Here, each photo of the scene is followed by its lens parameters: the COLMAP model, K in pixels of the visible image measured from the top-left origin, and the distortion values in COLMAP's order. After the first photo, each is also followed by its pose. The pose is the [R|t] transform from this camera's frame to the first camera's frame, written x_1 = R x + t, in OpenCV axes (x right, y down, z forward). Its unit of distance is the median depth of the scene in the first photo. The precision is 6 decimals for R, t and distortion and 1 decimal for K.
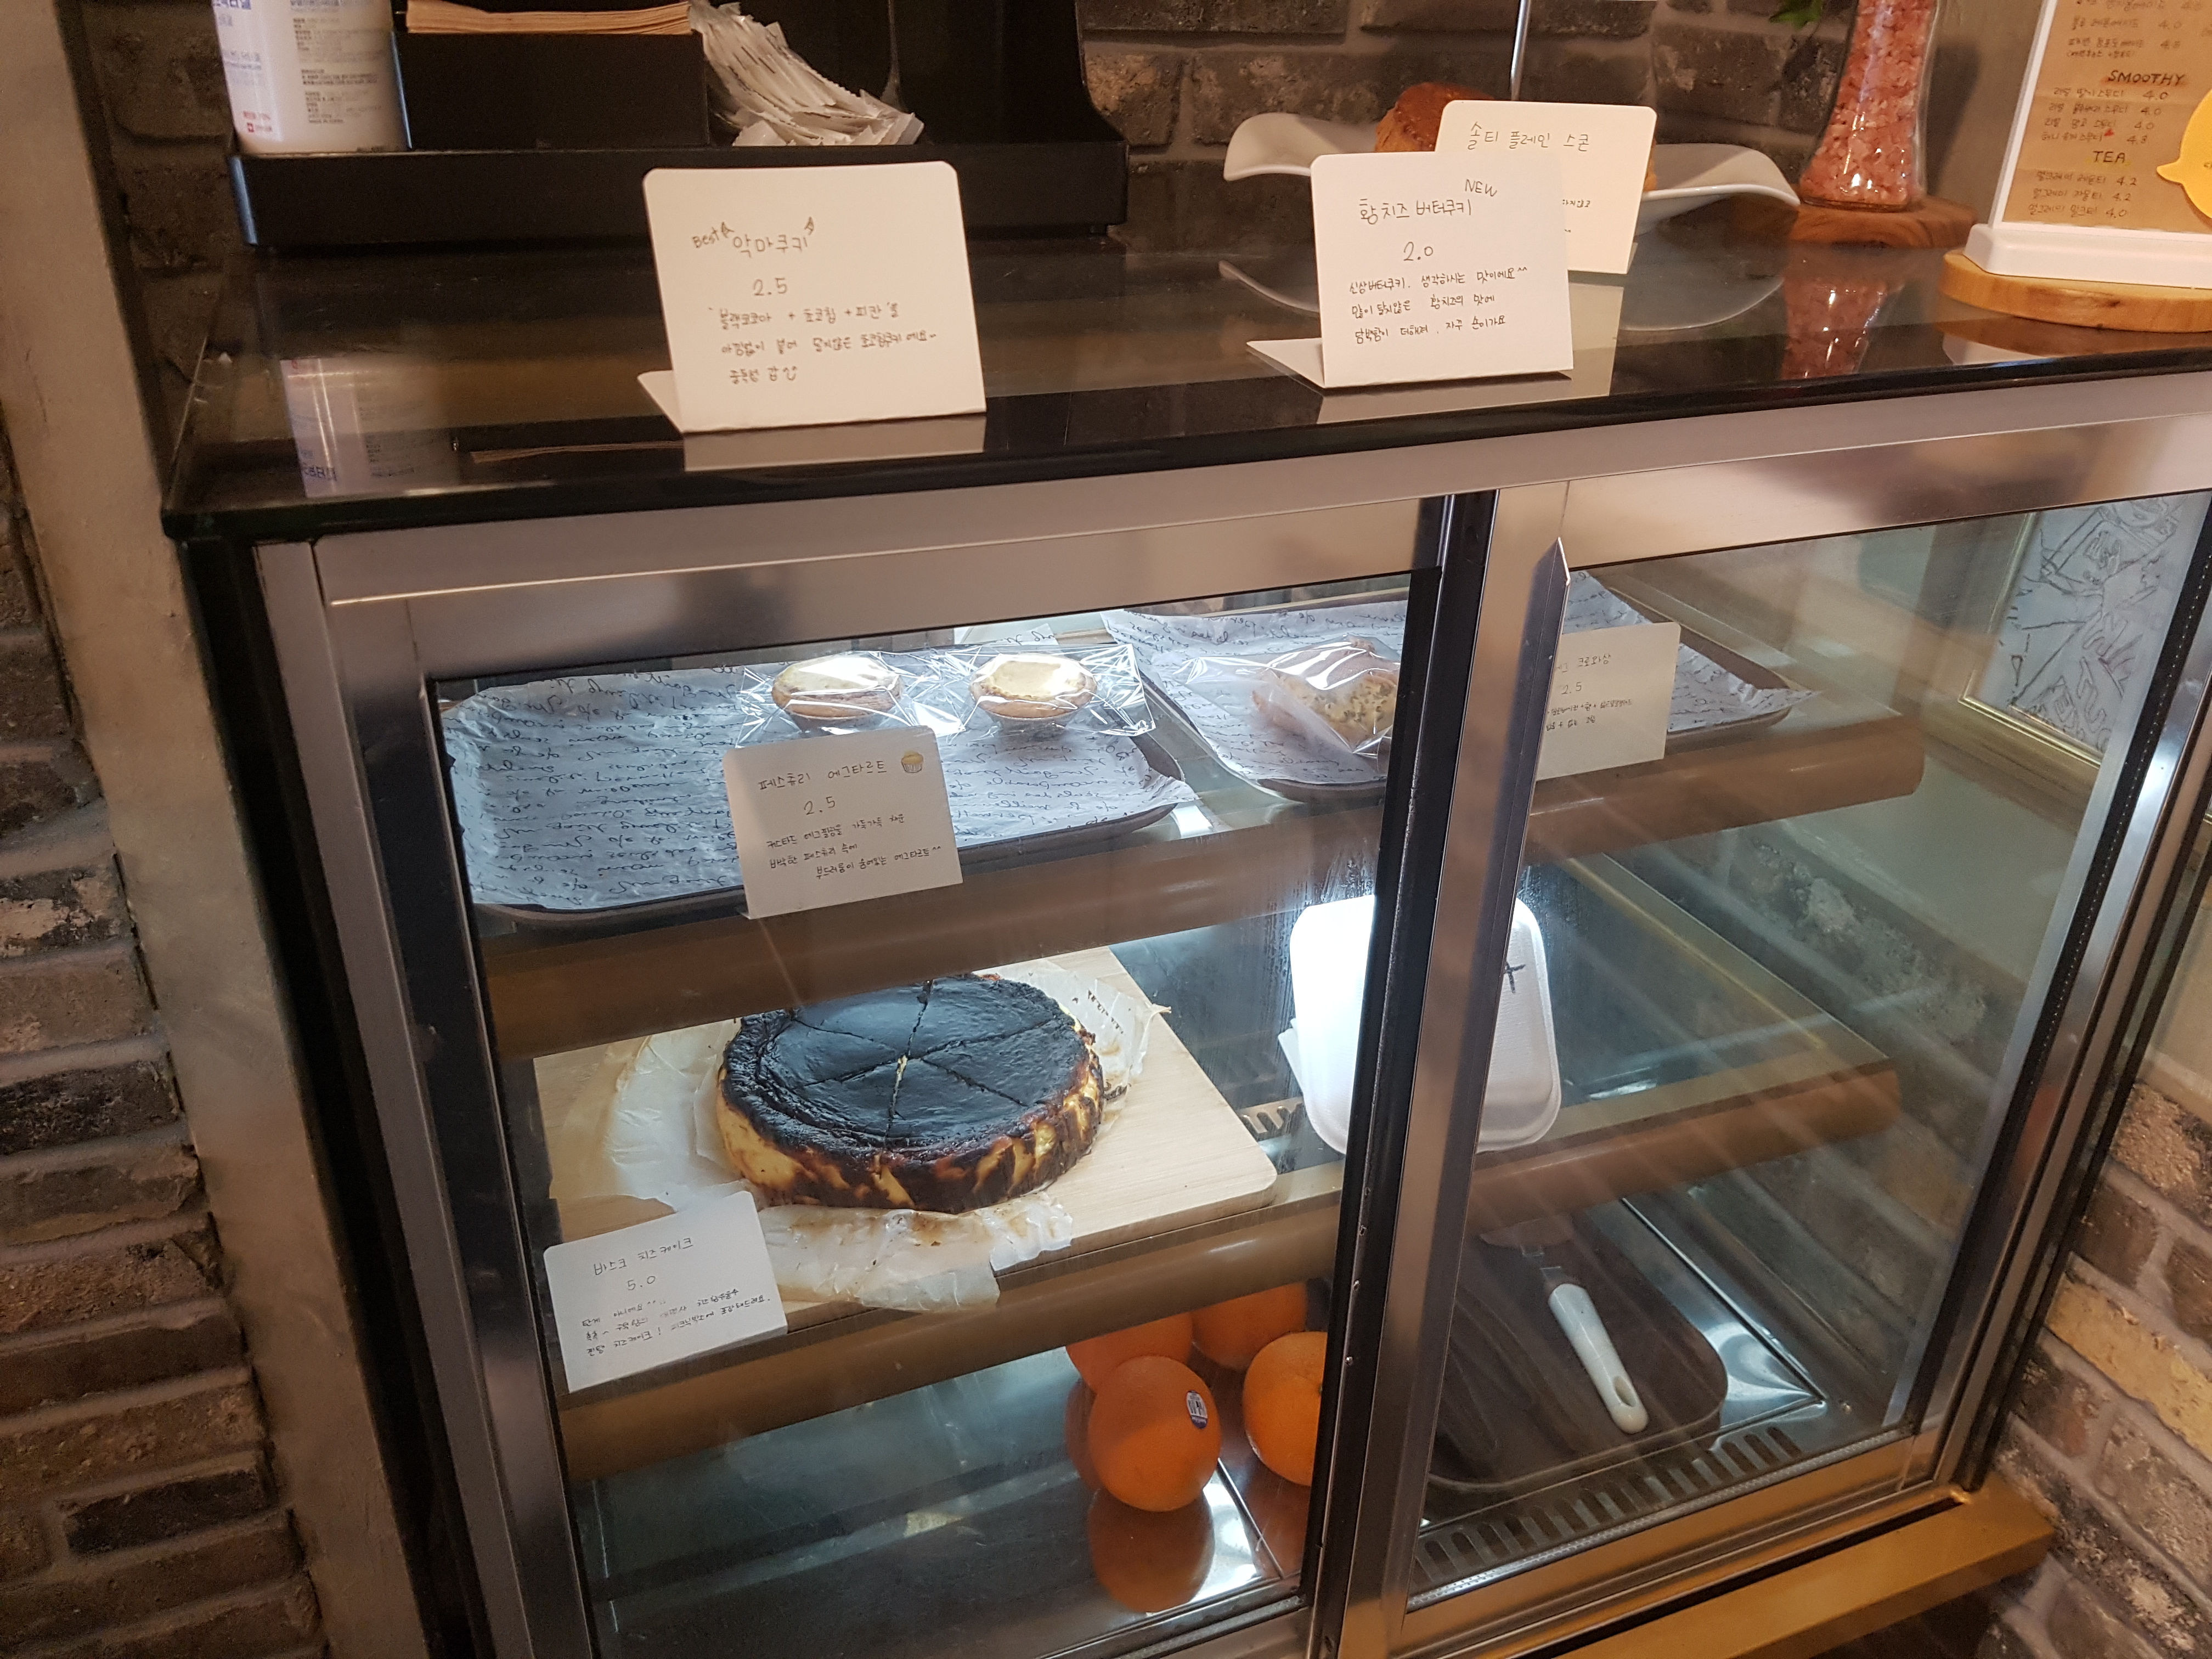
lens RADIAL K [[1668.7, 0, 1106.6], [0, 1668.7, 837.5], [0, 0, 1]] dist [-0.004223, -0.010059]
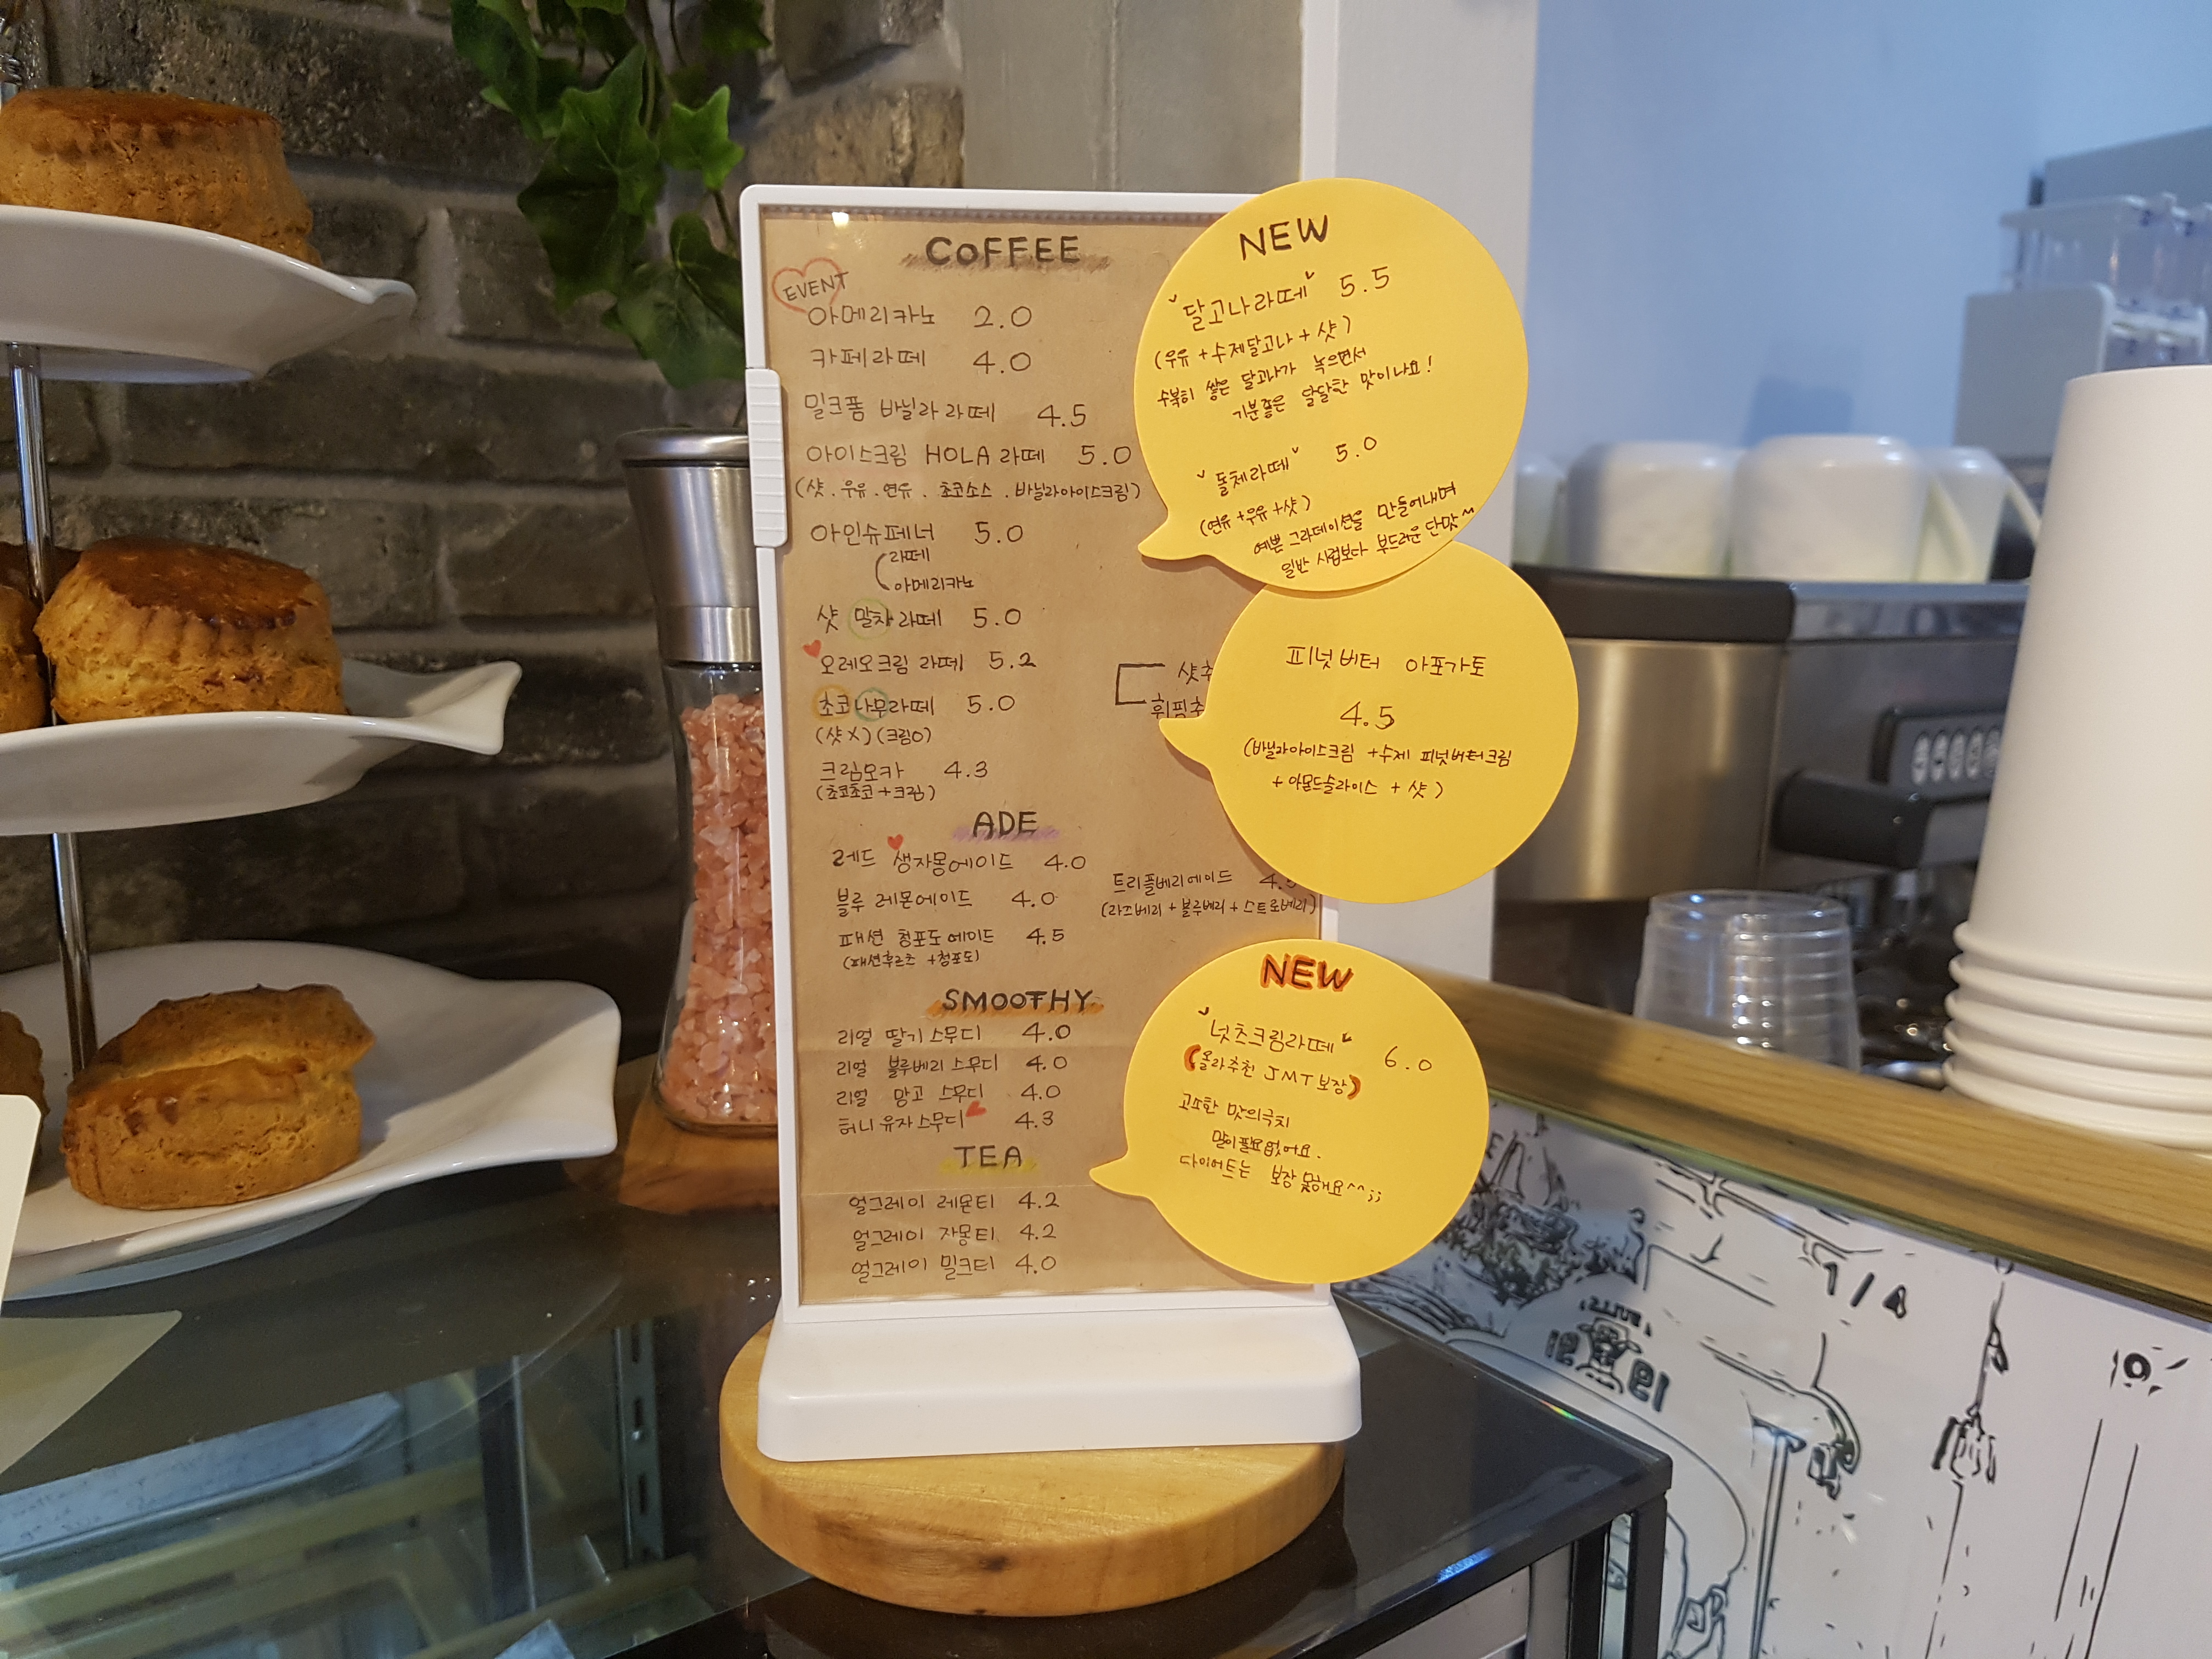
lens RADIAL K [[1668.7, 0, 1101.2], [0, 1668.7, 827.3], [0, 0, 1]] dist [-0.004223, -0.010059]
pose [[0.957553, -0.063090, 0.281267, 0.514683], [0.152991, 0.938214, -0.310400, -0.350793], [-0.244306, 0.340256, 0.908042, 0.548739]]
